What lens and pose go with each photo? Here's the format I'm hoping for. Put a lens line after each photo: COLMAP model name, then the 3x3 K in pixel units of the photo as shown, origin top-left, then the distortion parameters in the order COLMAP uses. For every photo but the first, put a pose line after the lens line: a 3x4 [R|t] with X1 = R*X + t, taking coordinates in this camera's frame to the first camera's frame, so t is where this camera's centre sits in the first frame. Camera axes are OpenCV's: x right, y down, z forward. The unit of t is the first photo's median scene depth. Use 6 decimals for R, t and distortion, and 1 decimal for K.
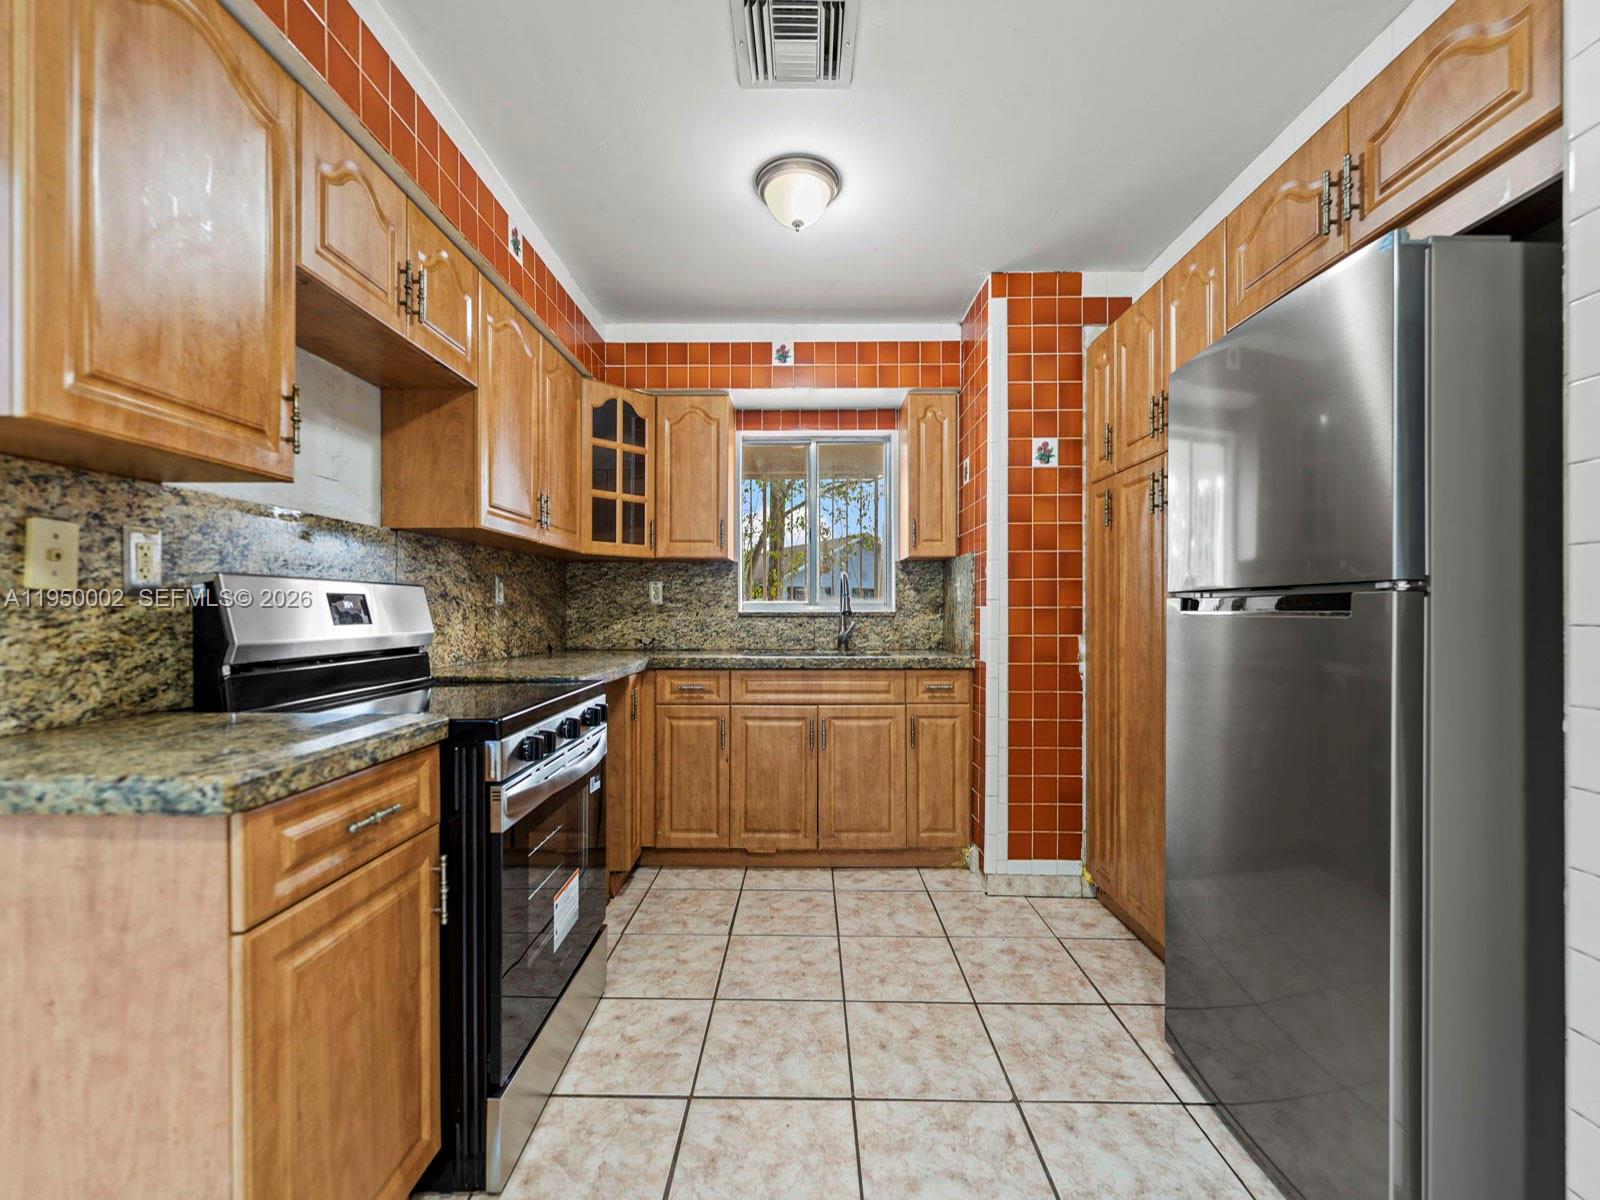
lens RADIAL K [[654.6, 0, 795.6], [0, 654.6, 602.9], [0, 0, 1]] dist [0.001469, 0.000790]
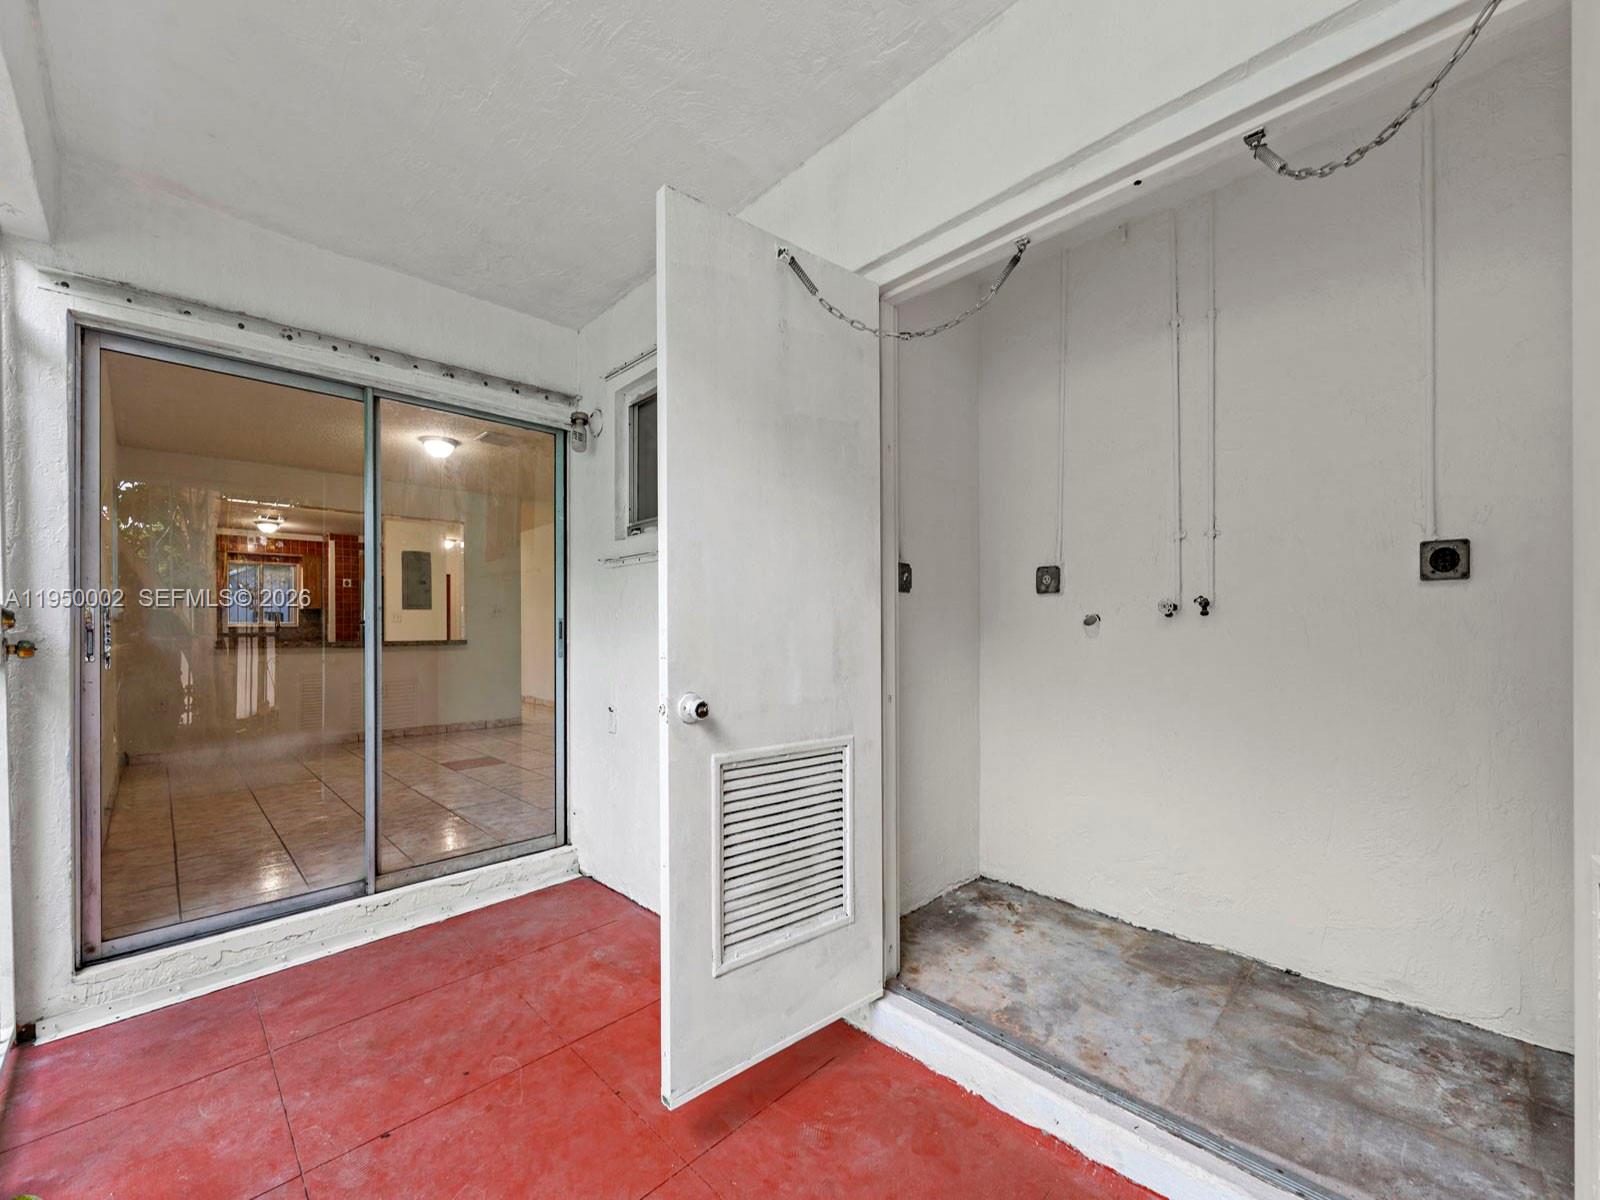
lens RADIAL K [[654.6, 0, 795.6], [0, 654.6, 602.9], [0, 0, 1]] dist [0.001469, 0.000790]
pose [[0.704945, 0.001807, 0.709259, -0.423379], [0.016981, 0.999667, -0.019424, 0.000025], [-0.709058, 0.025737, 0.704680, -3.139343]]
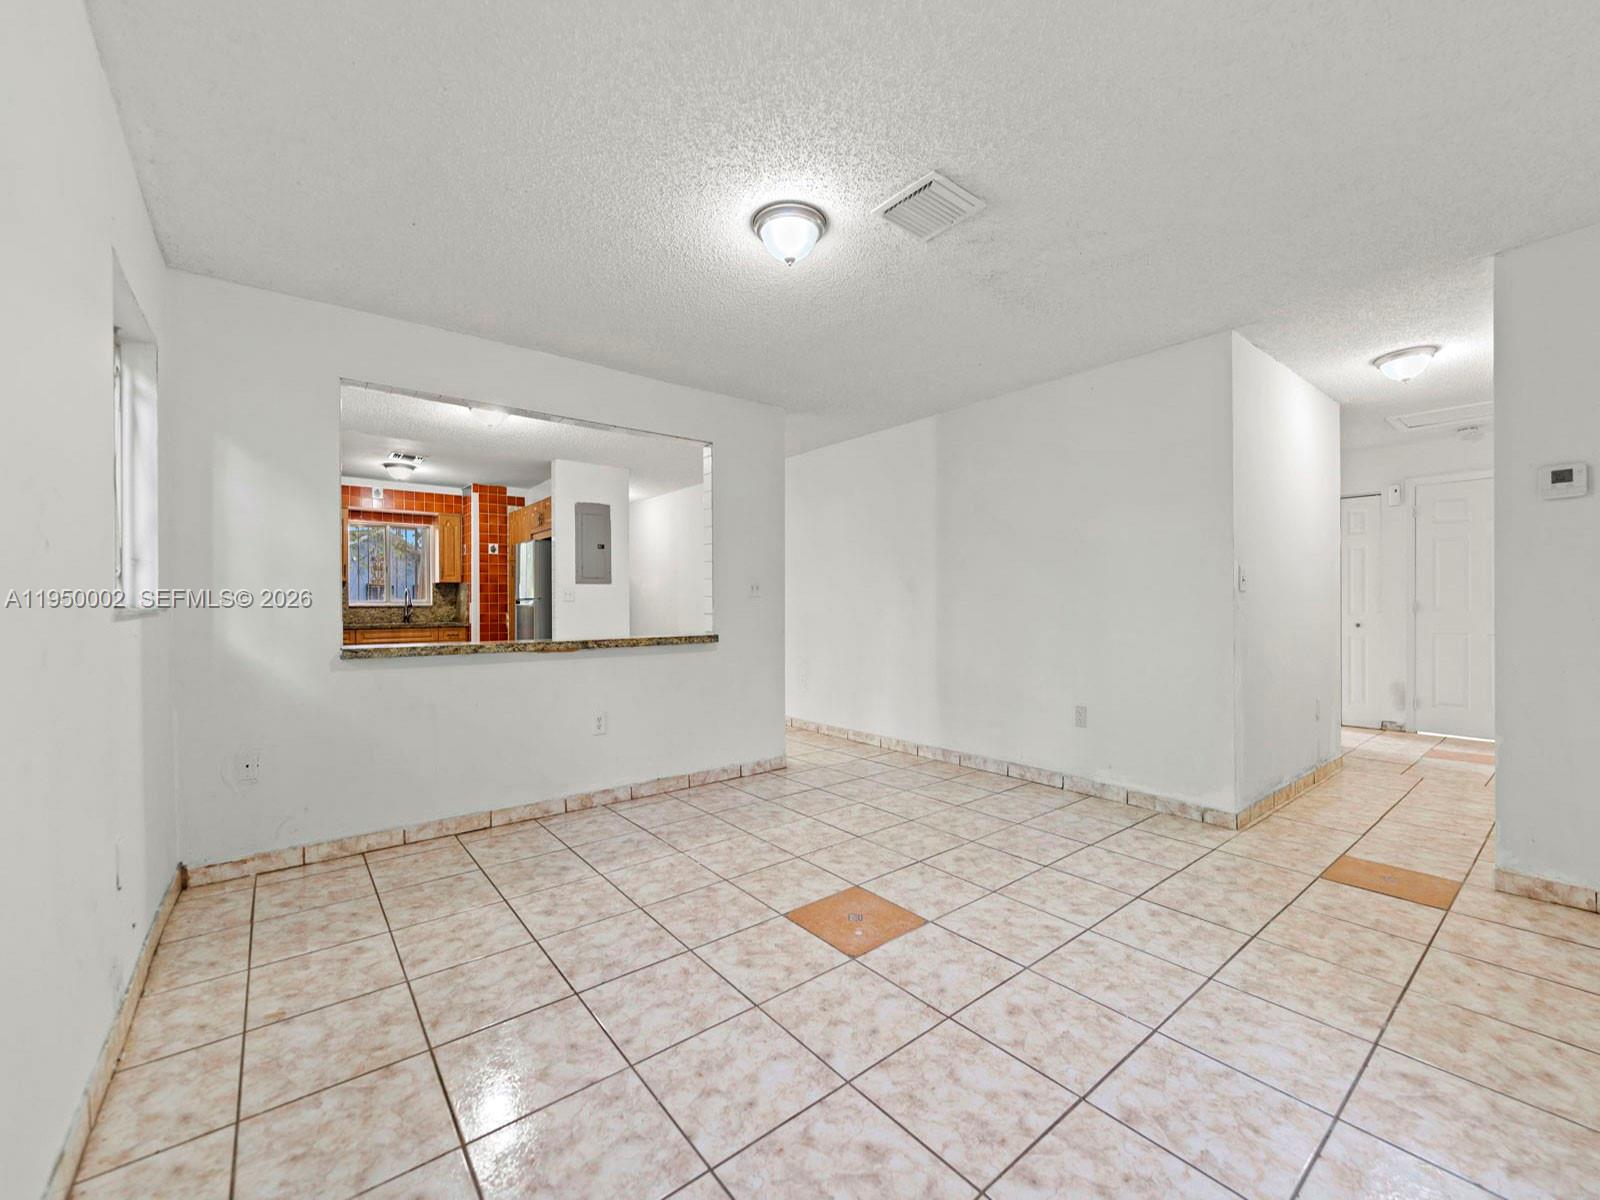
lens RADIAL K [[654.6, 0, 795.6], [0, 654.6, 602.9], [0, 0, 1]] dist [0.001469, 0.000790]
pose [[0.776354, -0.003170, 0.630290, -0.361059], [-0.000404, 0.999985, 0.005526, -0.009879], [-0.630297, -0.004544, 0.776340, -1.868559]]
